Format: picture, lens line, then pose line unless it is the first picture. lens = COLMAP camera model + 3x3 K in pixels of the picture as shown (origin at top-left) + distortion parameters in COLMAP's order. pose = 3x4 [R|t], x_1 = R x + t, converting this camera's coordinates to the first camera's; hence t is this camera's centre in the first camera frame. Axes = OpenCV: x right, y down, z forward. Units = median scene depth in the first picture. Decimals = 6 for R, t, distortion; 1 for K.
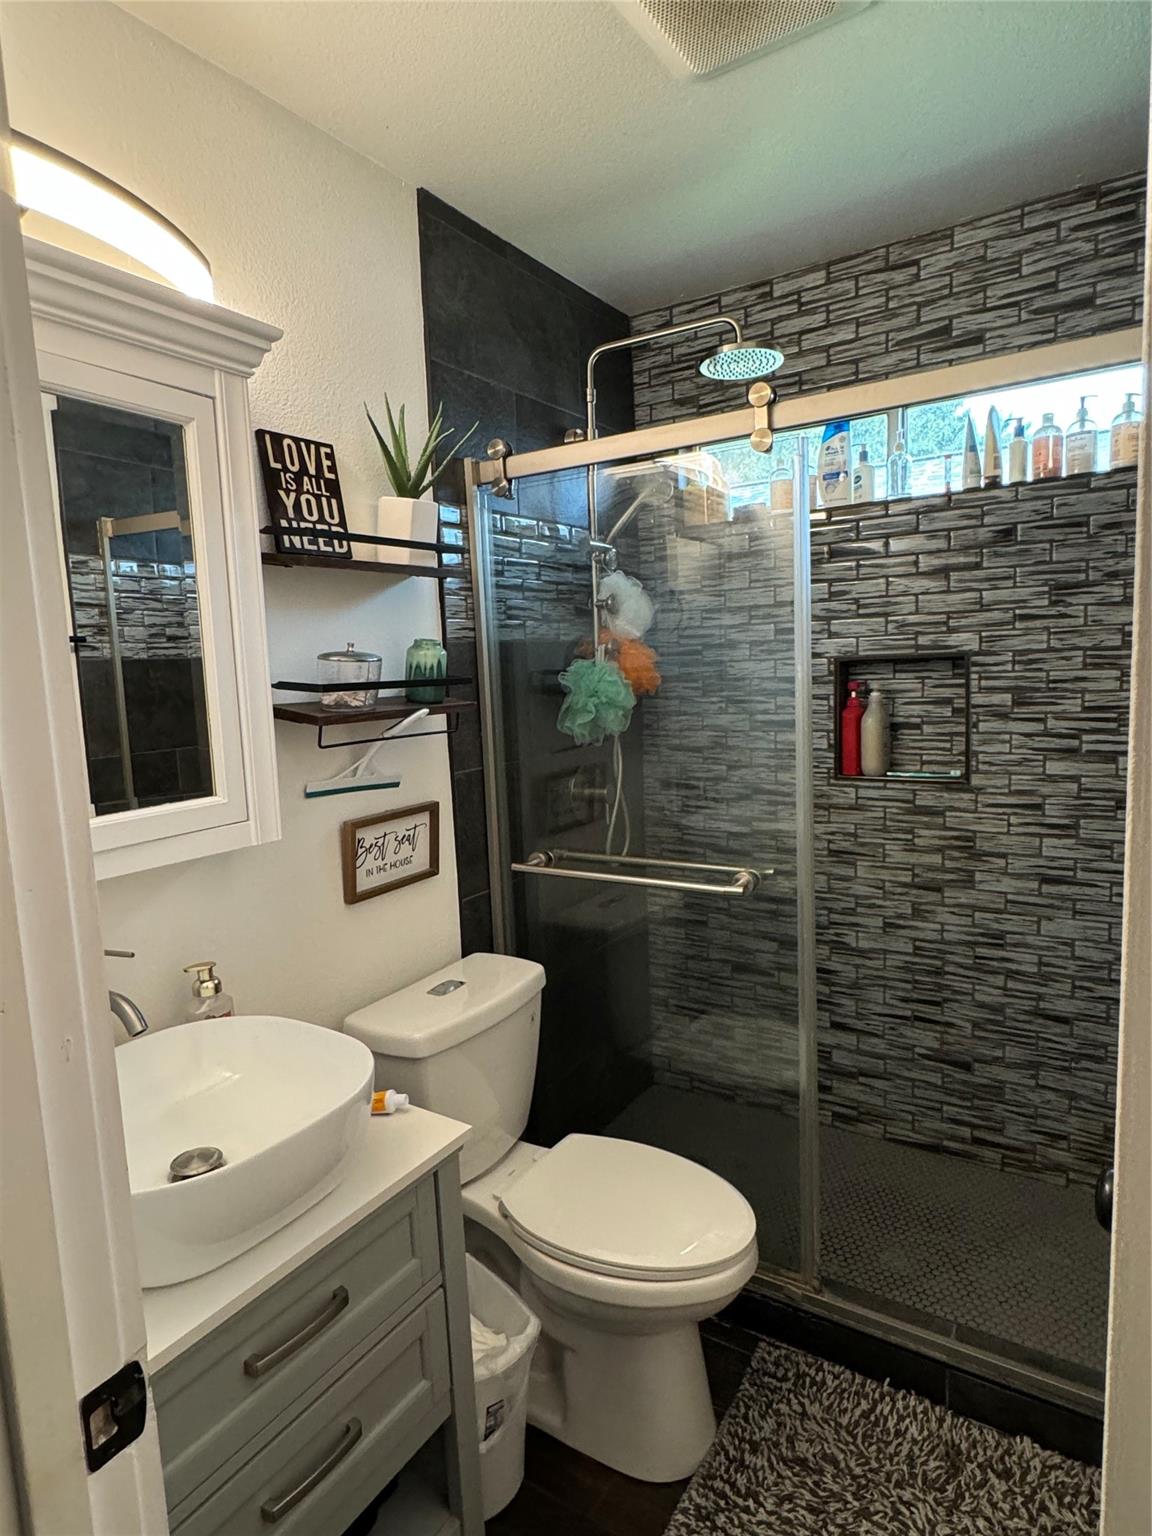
lens RADIAL K [[859.6, 0, 576.0], [0, 859.6, 768.0], [0, 0, 1]] dist [0.003555, -0.001730]
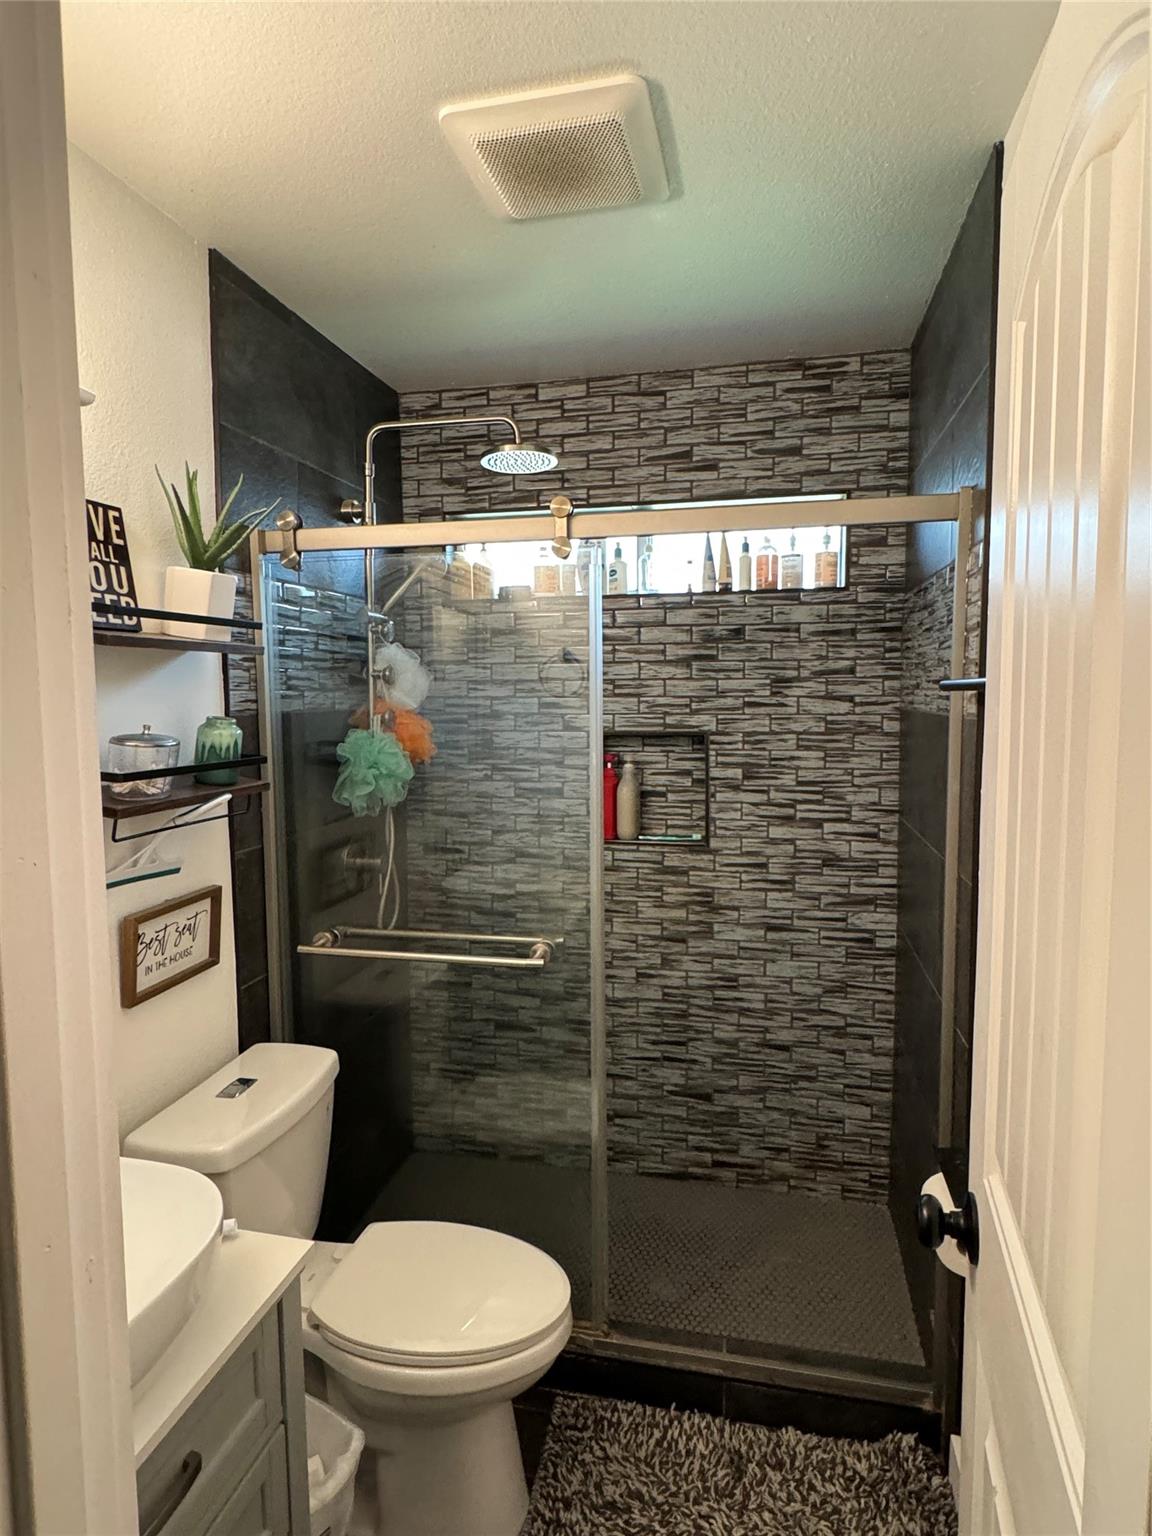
lens RADIAL K [[859.6, 0, 576.0], [0, 859.6, 768.0], [0, 0, 1]] dist [0.003555, -0.001730]
pose [[0.940130, 0.006169, 0.340760, -0.101520], [0.009234, 0.999008, -0.043563, -0.038975], [-0.340690, 0.044102, 0.939141, -0.015420]]
